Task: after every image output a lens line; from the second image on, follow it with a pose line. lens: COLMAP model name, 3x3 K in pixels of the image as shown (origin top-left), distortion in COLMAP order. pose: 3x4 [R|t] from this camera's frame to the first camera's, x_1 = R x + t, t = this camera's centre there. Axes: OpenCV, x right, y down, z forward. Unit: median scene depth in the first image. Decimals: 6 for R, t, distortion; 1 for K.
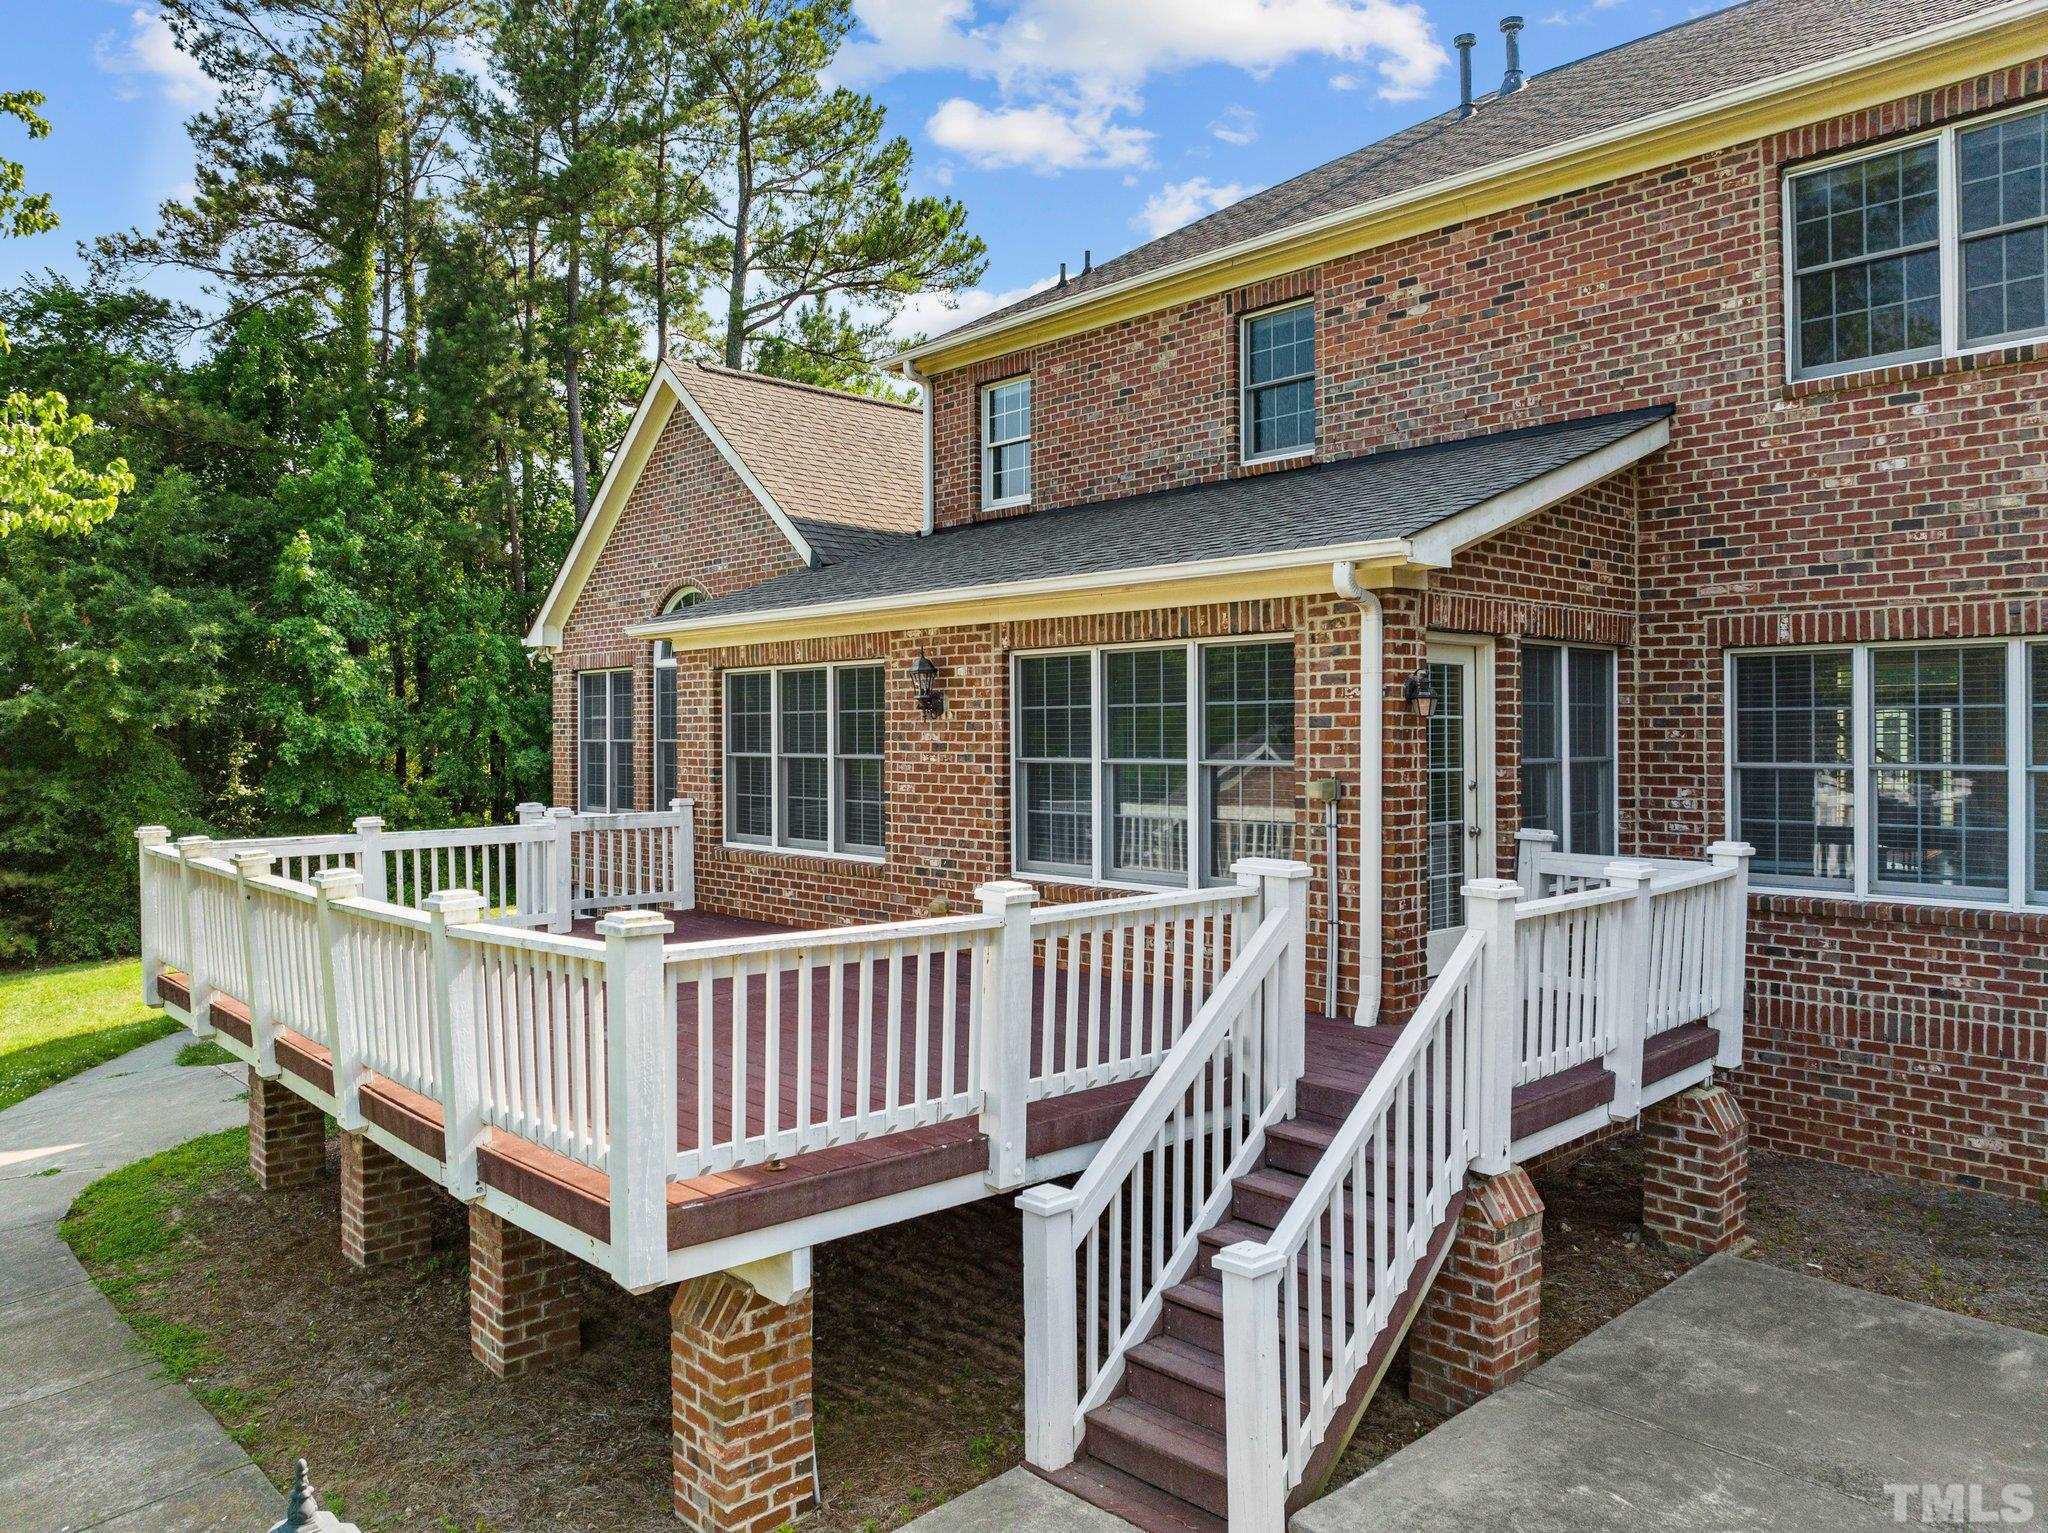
lens RADIAL K [[1448.5, 0, 1013.7], [0, 1448.5, 733.3], [0, 0, 1]] dist [-0.038309, -0.000727]
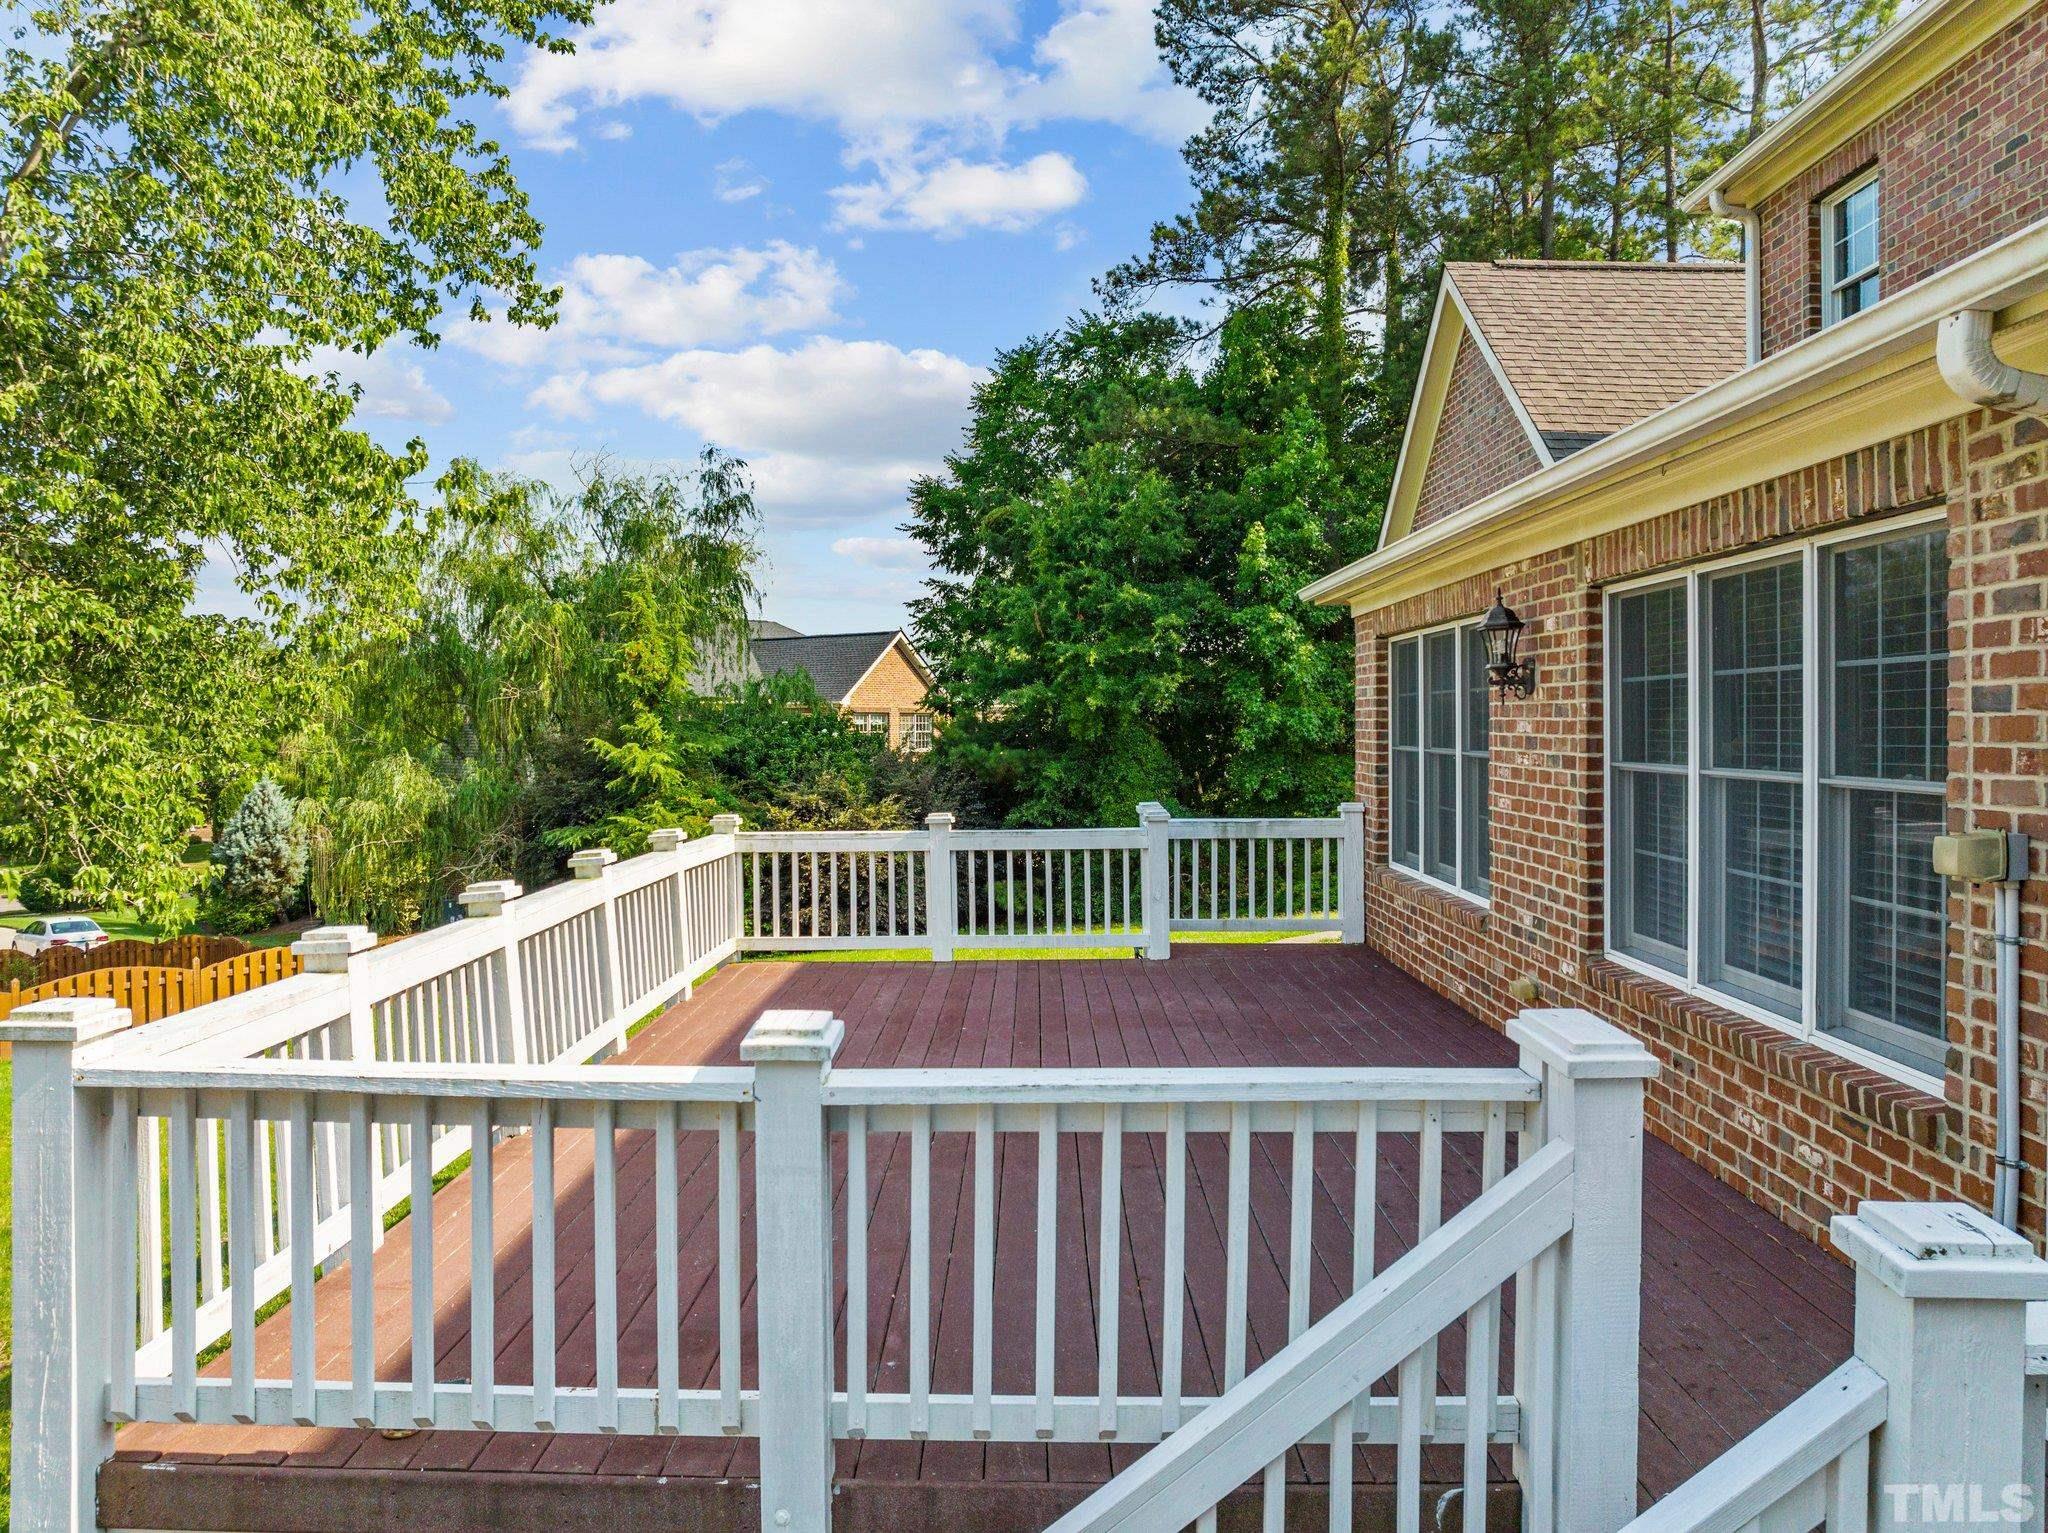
lens RADIAL K [[1440.3, 0, 1021.9], [0, 1440.3, 764.0], [0, 0, 1]] dist [-0.042654, -0.007463]
pose [[0.727947, 0.021182, -0.685307, 0.225867], [0.000451, 0.999508, 0.031372, -0.001252], [0.685634, -0.023146, 0.727579, 0.376739]]
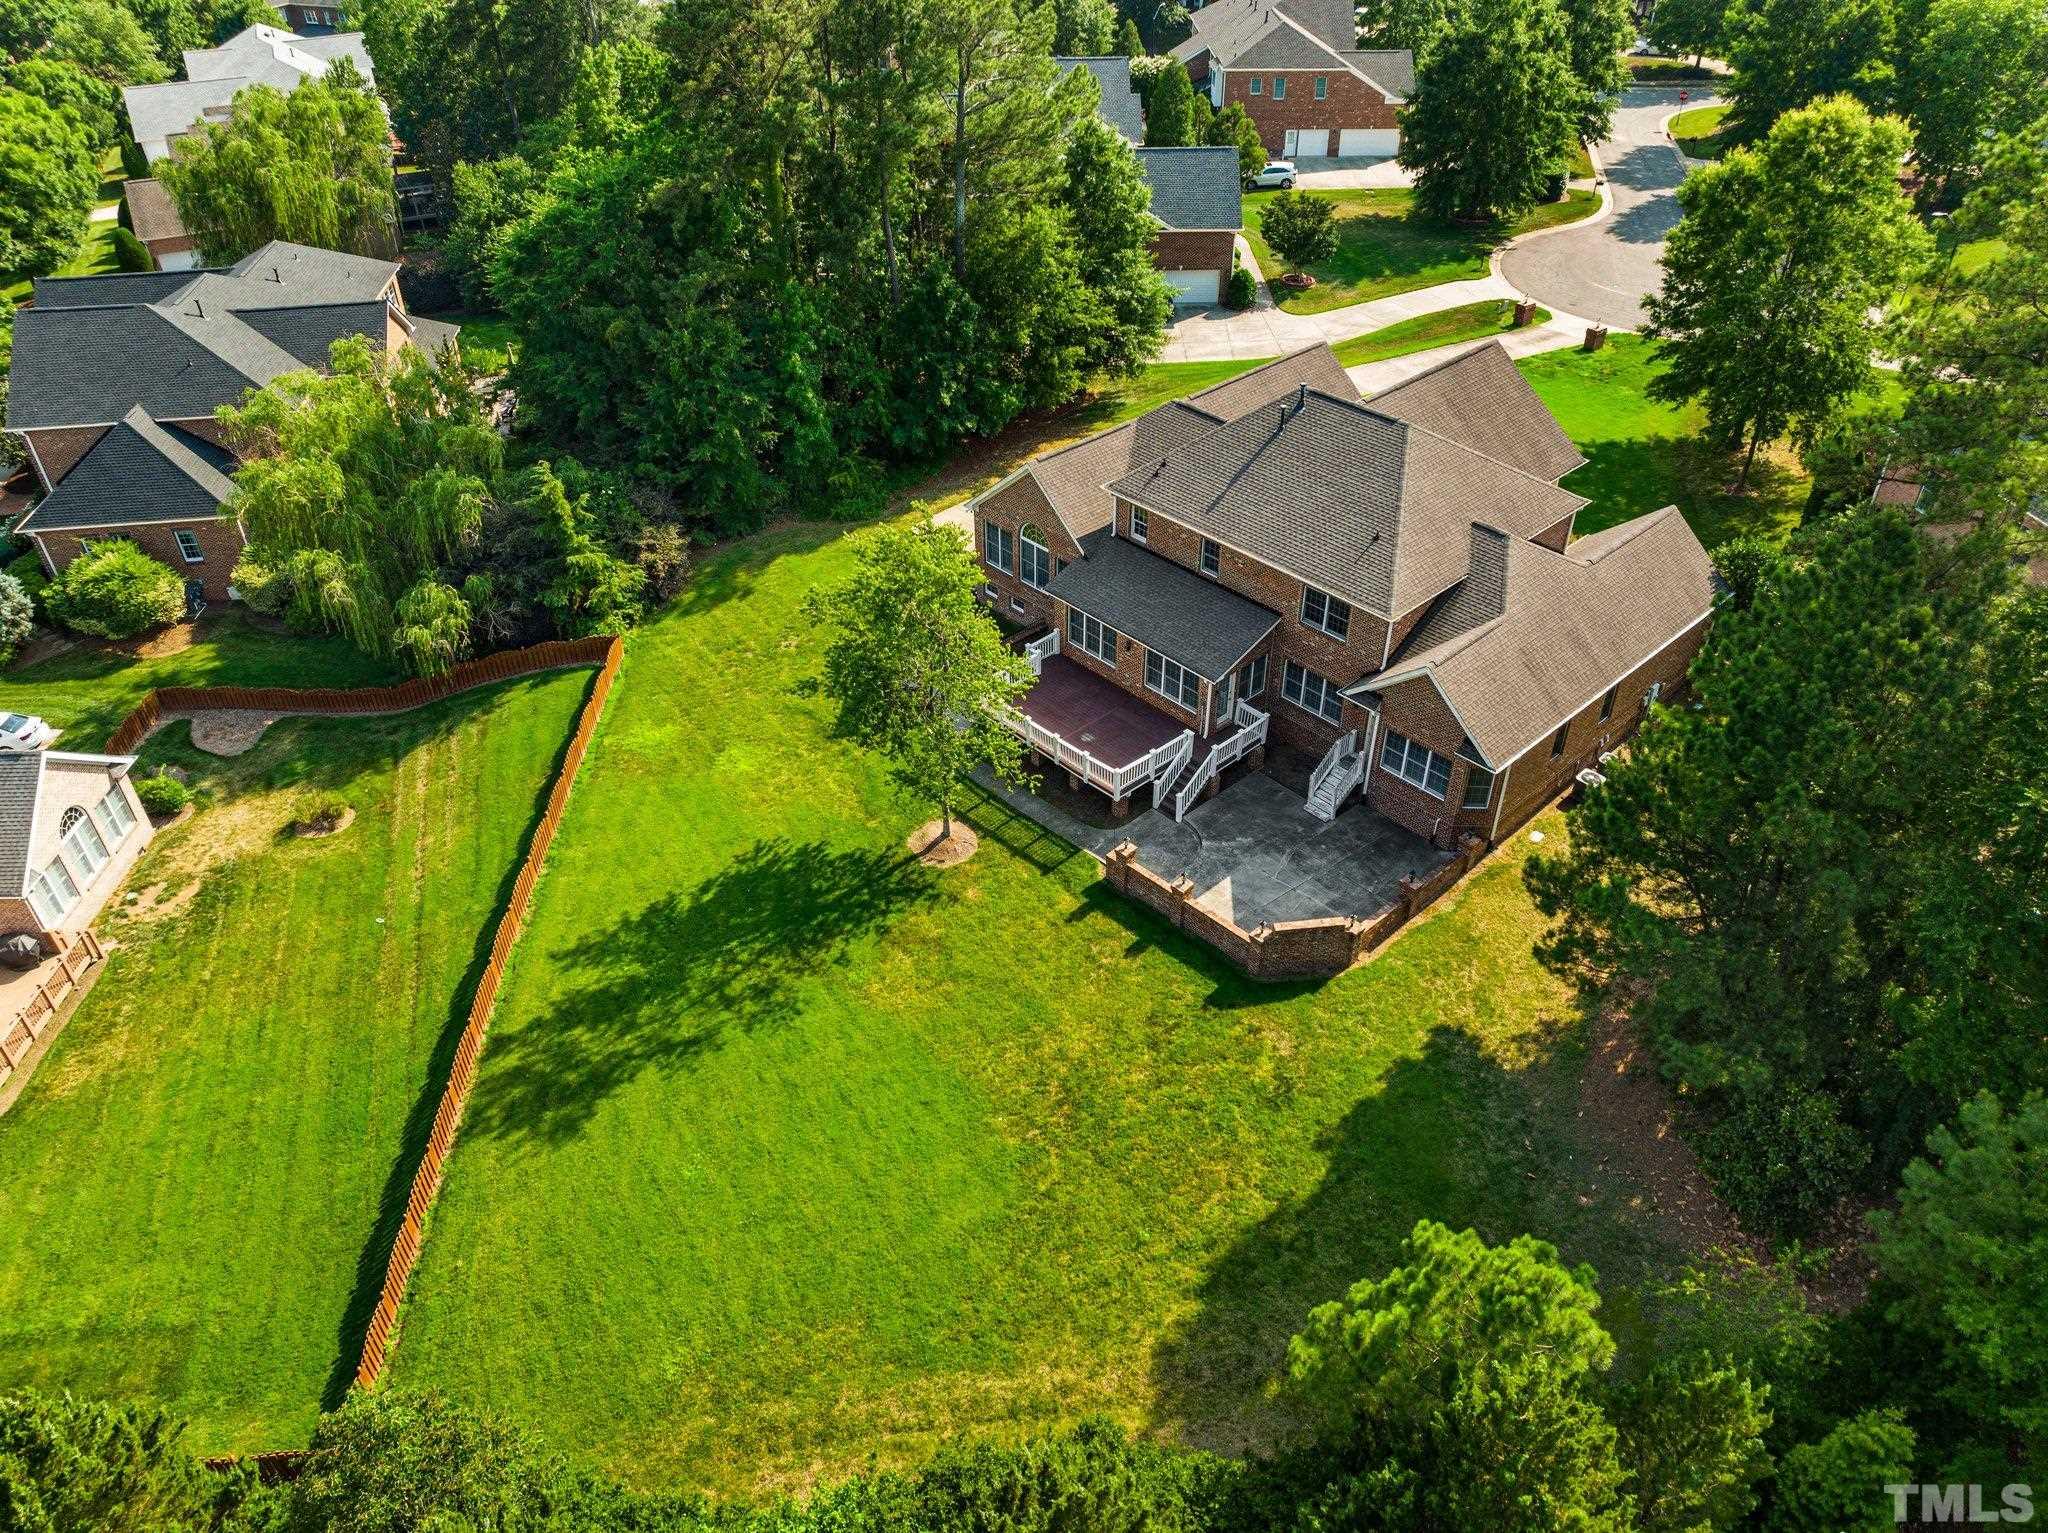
lens RADIAL K [[1440.3, 0, 1021.9], [0, 1440.3, 764.0], [0, 0, 1]] dist [-0.042654, -0.007463]
pose [[0.999958, -0.006476, -0.006469, -0.378956], [0.009074, 0.794027, 0.607815, -2.605001], [0.001201, -0.607848, 0.794052, -2.992176]]
